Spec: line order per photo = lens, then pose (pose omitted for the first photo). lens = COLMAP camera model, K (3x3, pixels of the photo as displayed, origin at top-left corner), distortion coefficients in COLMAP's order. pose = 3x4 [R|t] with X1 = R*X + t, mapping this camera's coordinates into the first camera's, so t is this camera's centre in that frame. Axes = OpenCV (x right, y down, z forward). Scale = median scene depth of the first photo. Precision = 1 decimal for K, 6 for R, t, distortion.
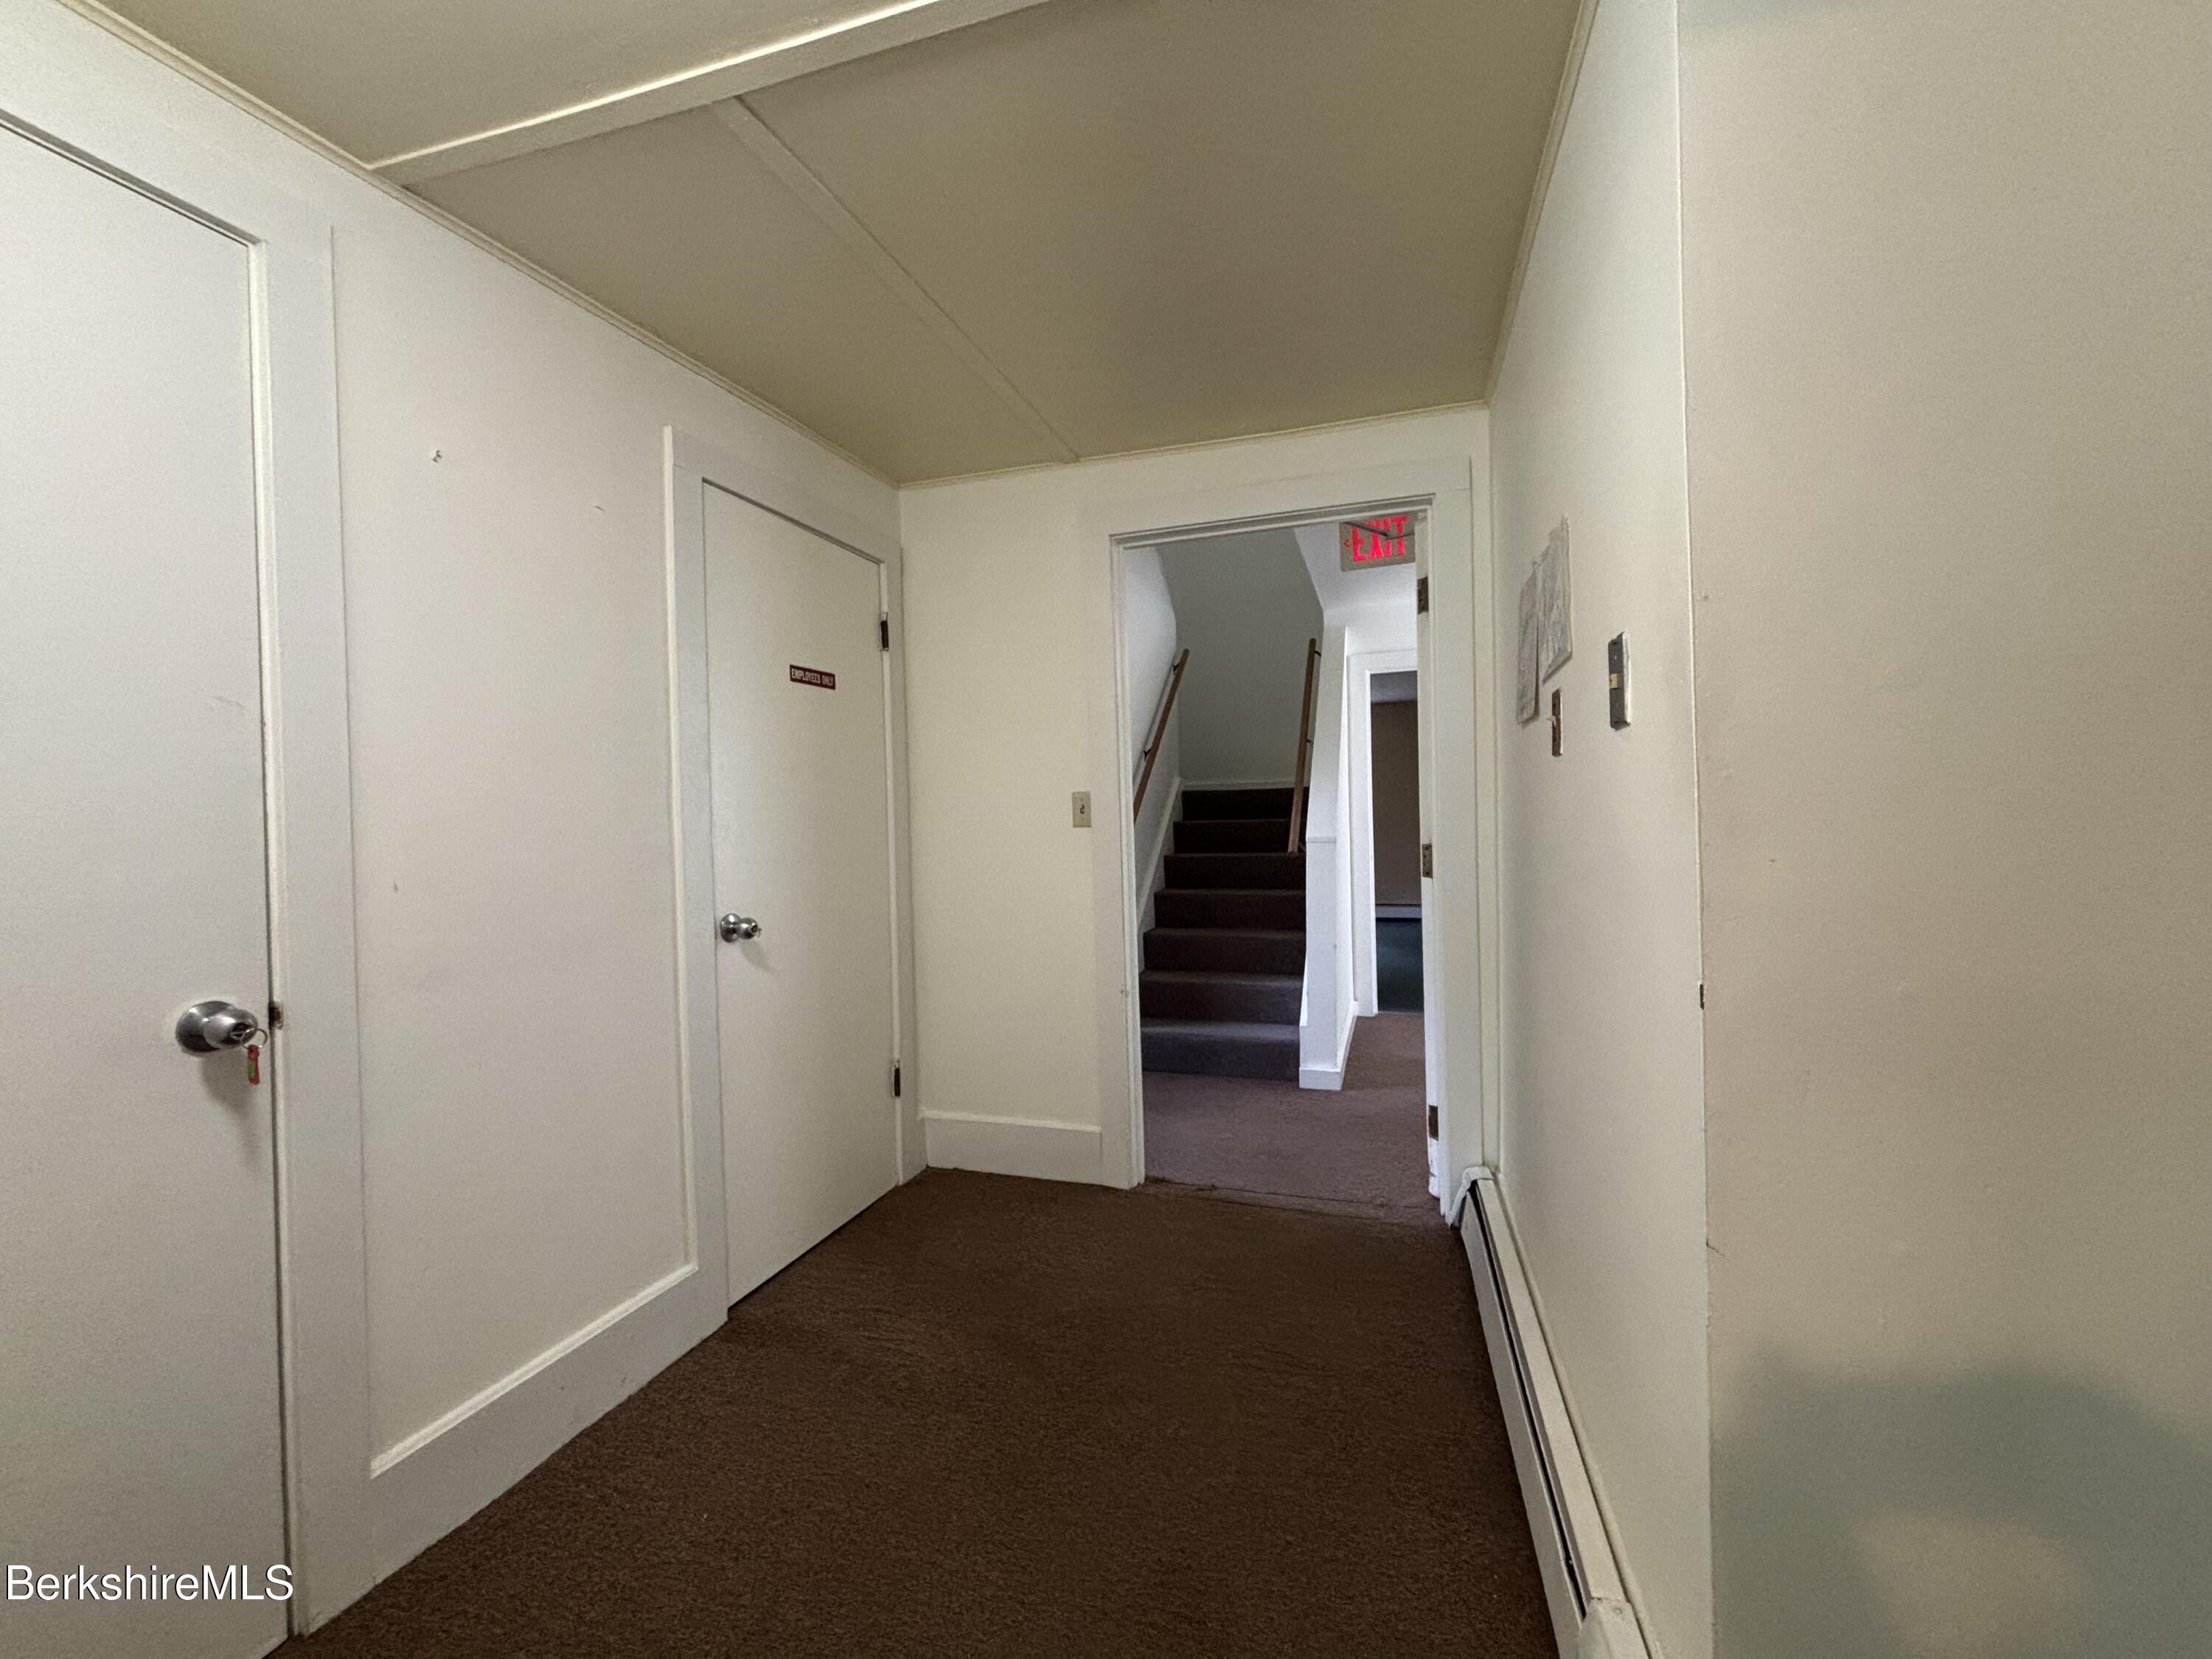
lens RADIAL K [[885.1, 0, 1113.3], [0, 885.1, 826.3], [0, 0, 1]] dist [0.001891, 0.000032]
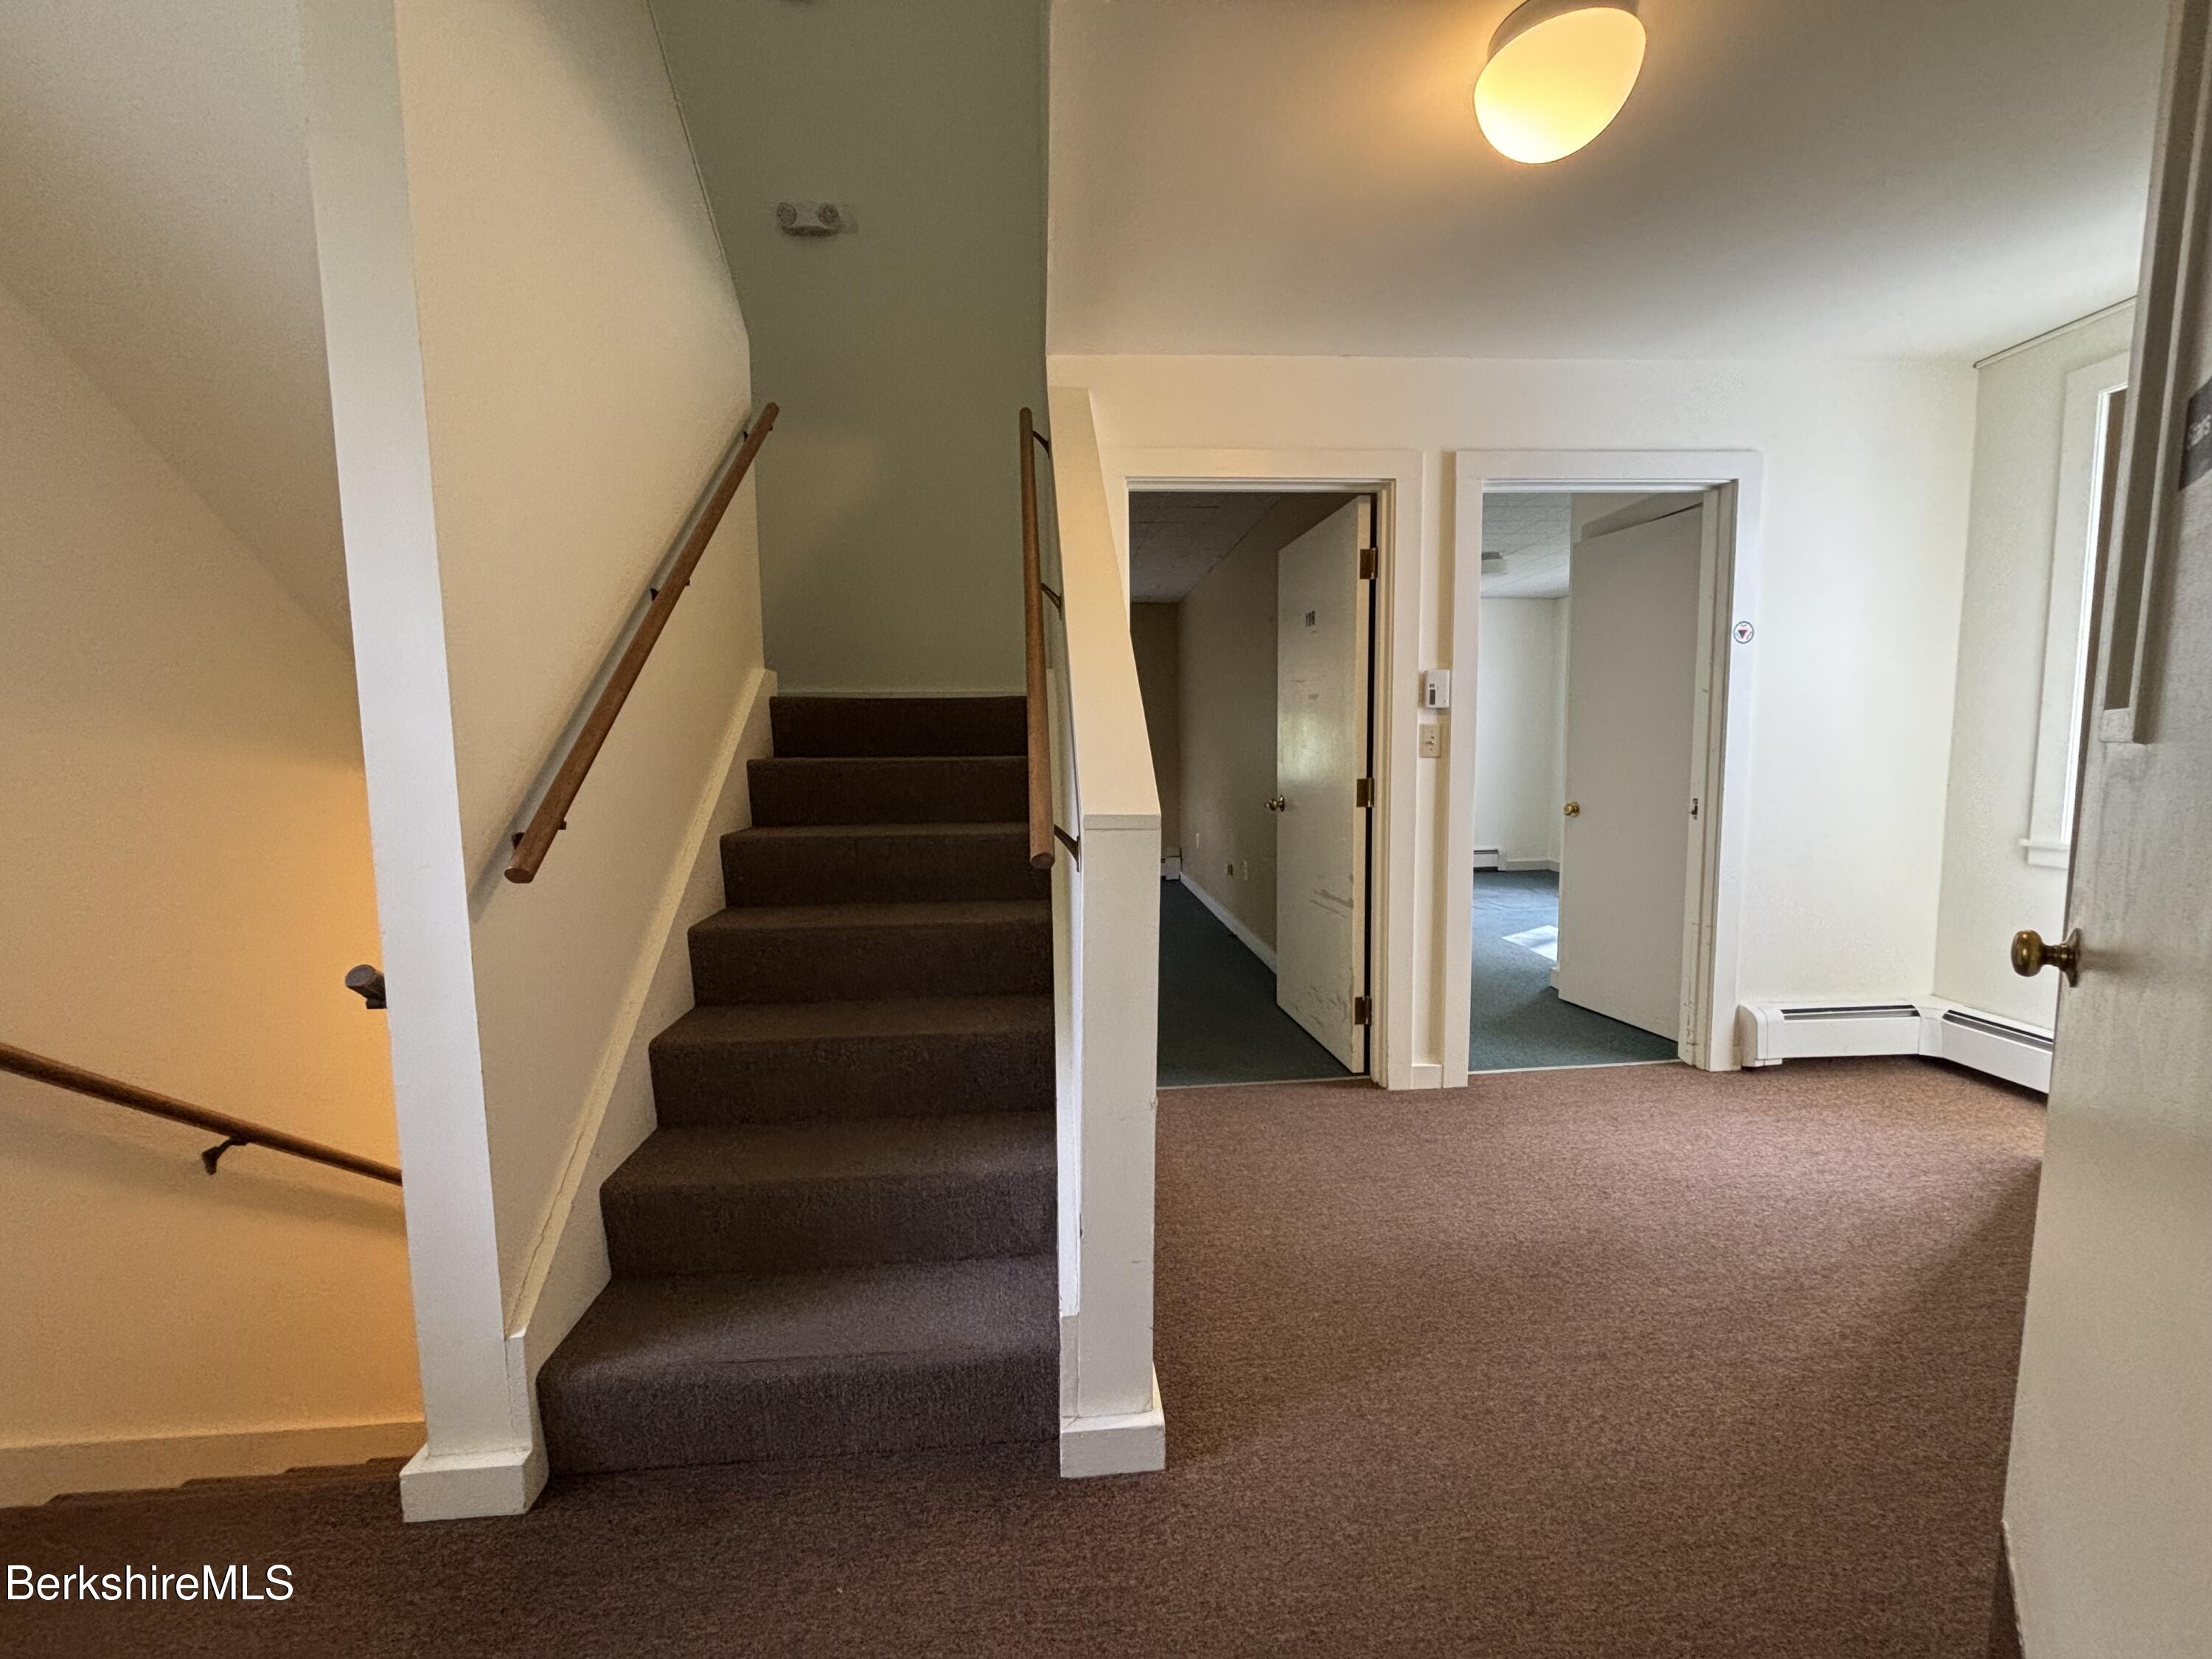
lens RADIAL K [[885.1, 0, 1111.2], [0, 885.1, 834.3], [0, 0, 1]] dist [0.001891, 0.000032]
pose [[0.930724, -0.029381, 0.364540, 0.075749], [0.001262, 0.997020, 0.077135, -0.002597], [-0.365720, -0.071331, 0.927987, 0.493933]]
